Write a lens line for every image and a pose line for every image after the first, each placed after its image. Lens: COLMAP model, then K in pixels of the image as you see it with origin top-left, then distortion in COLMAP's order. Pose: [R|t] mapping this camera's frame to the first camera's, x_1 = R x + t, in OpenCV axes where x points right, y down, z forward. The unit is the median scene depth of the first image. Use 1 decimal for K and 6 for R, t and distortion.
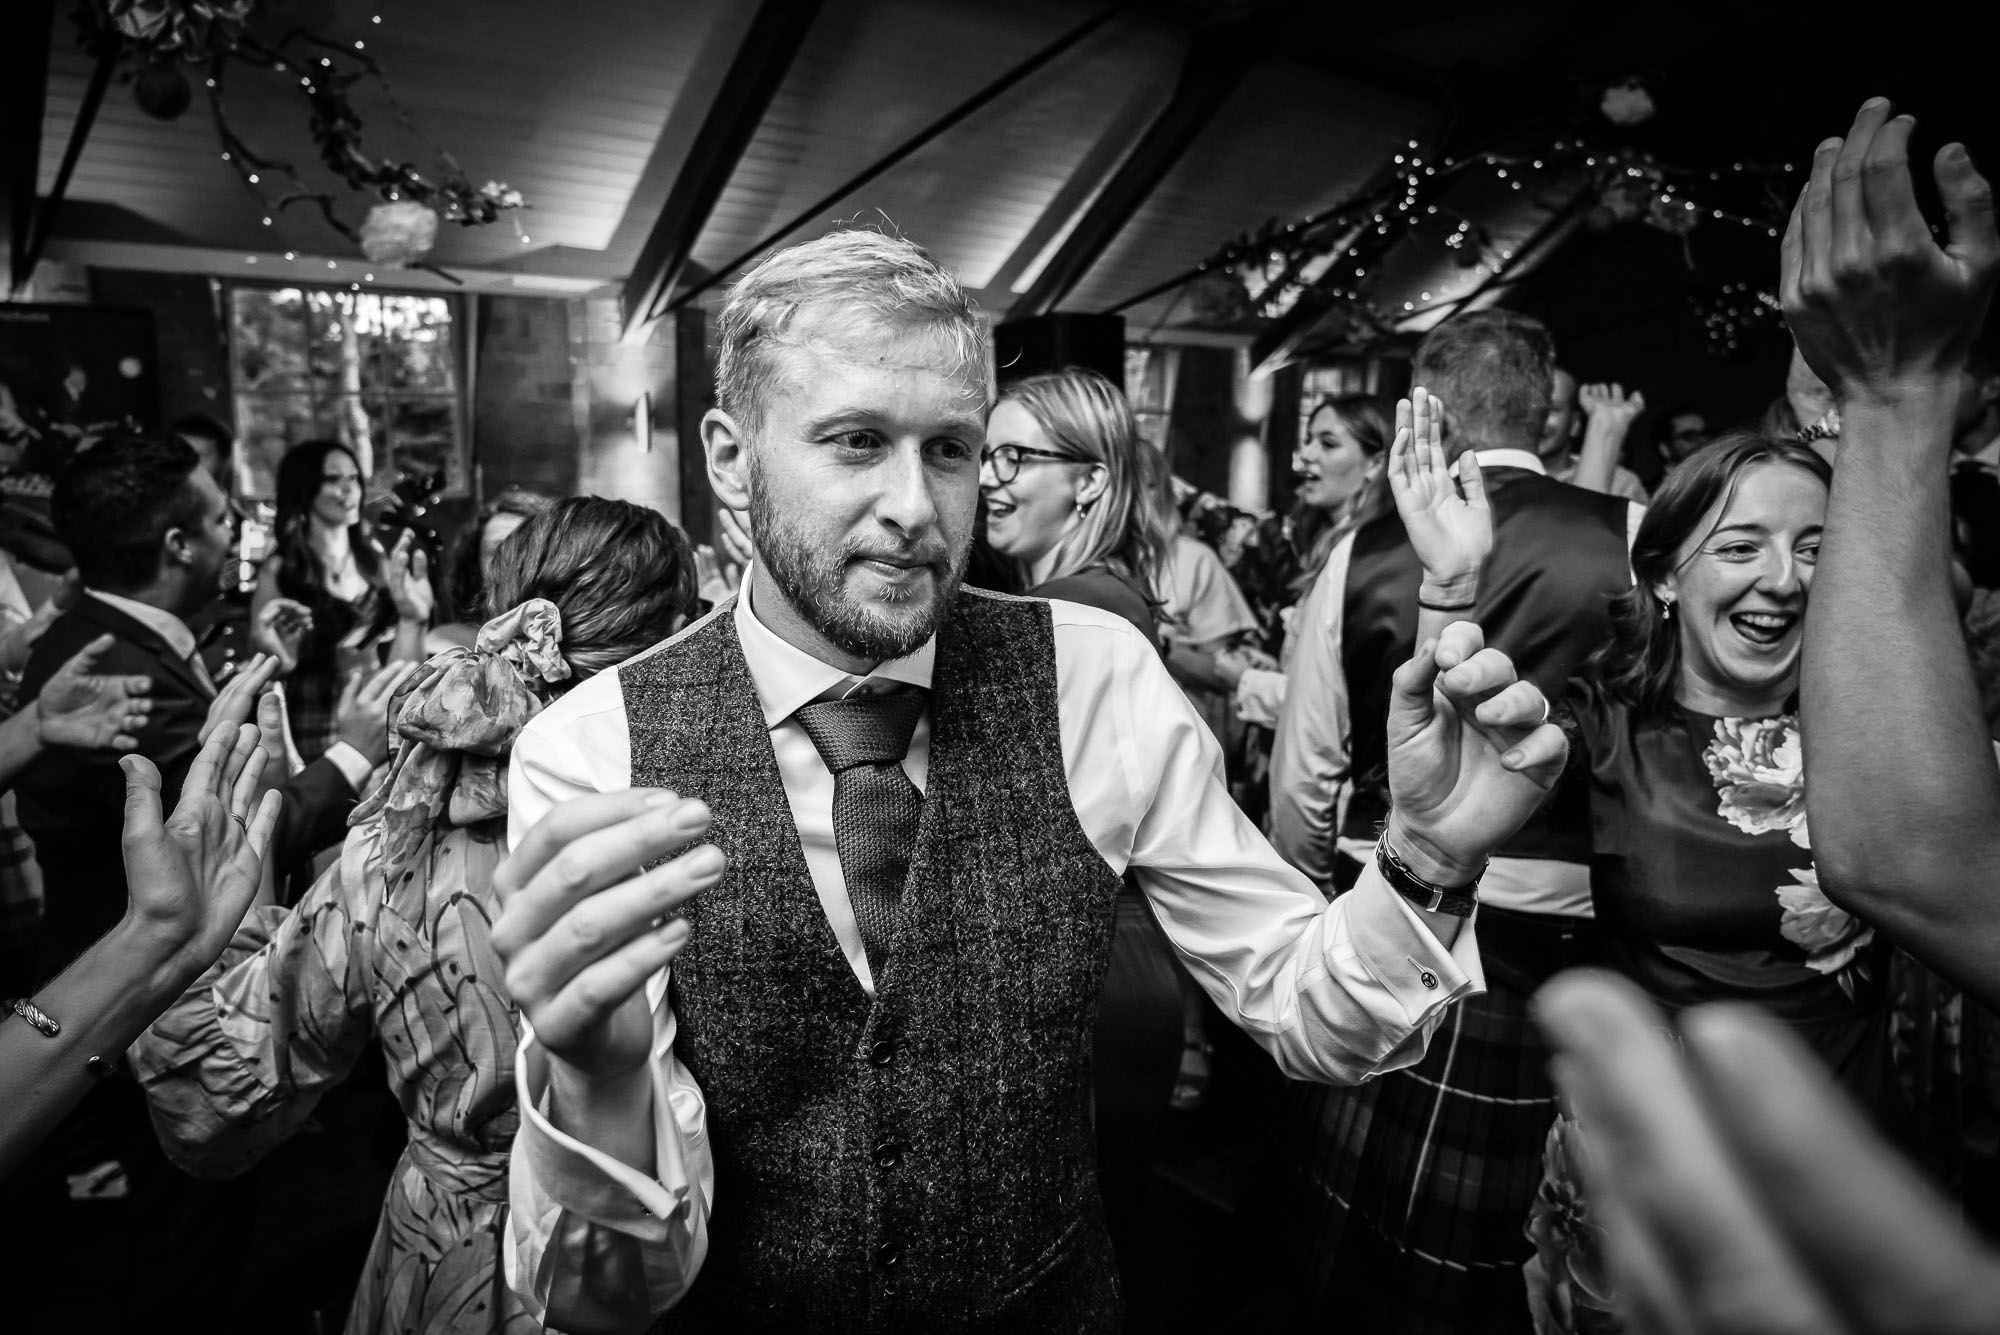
lens RADIAL K [[1380.2, 0, 1002.4], [0, 1380.2, 669.2], [0, 0, 1]] dist [-0.006174, 0.001326]
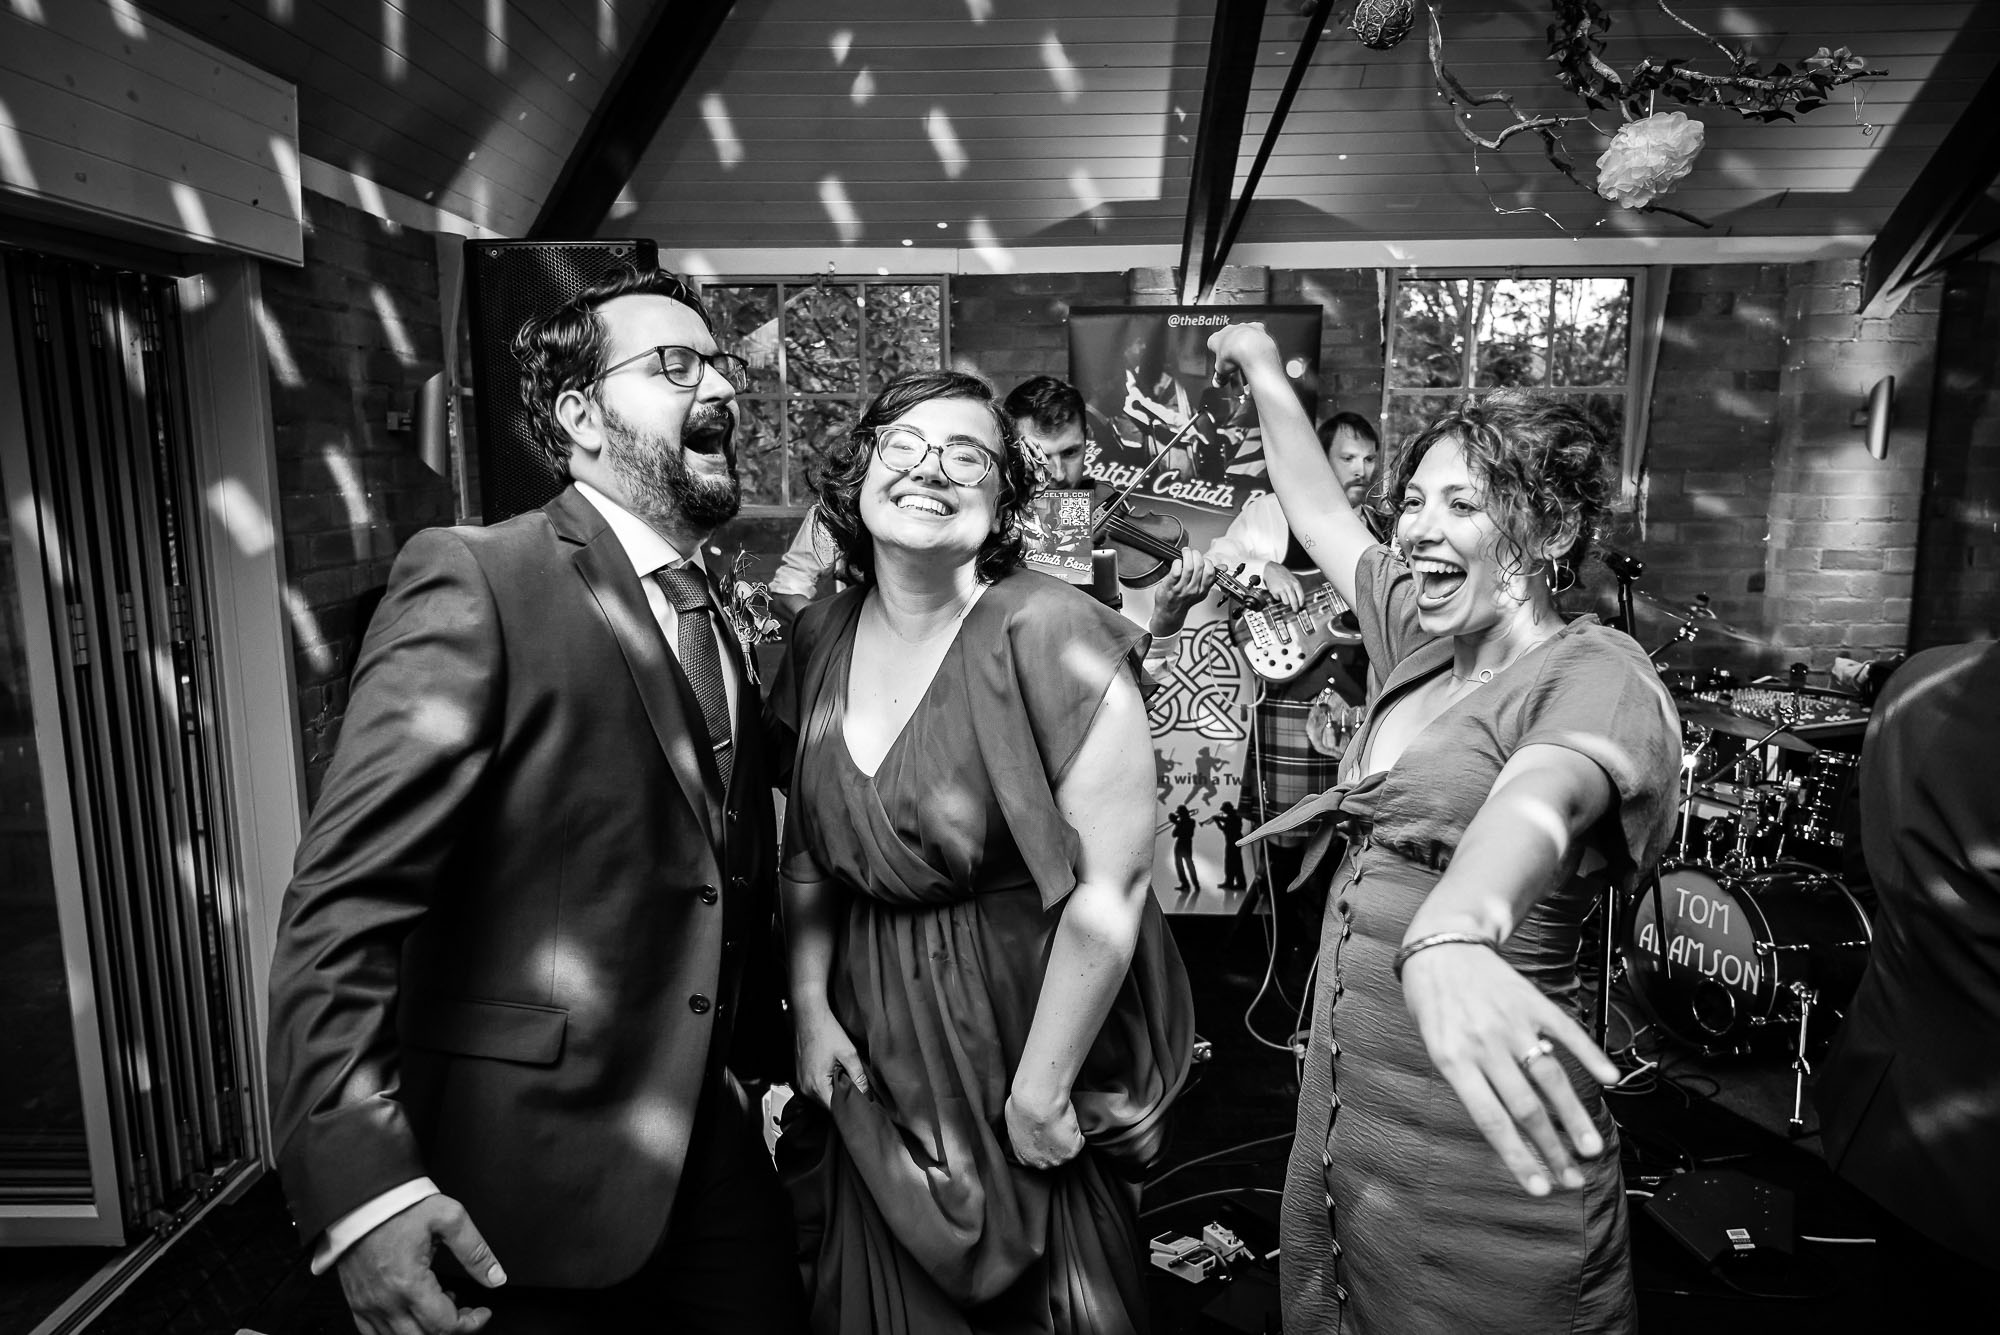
lens RADIAL K [[1380.2, 0, 1001.3], [0, 1380.2, 673.9], [0, 0, 1]] dist [-0.006174, 0.001326]
pose [[0.739539, 0.099454, -0.665726, -0.104970], [-0.104767, 0.993978, 0.032108, -0.015864], [0.664911, 0.046001, 0.745505, 0.135756]]
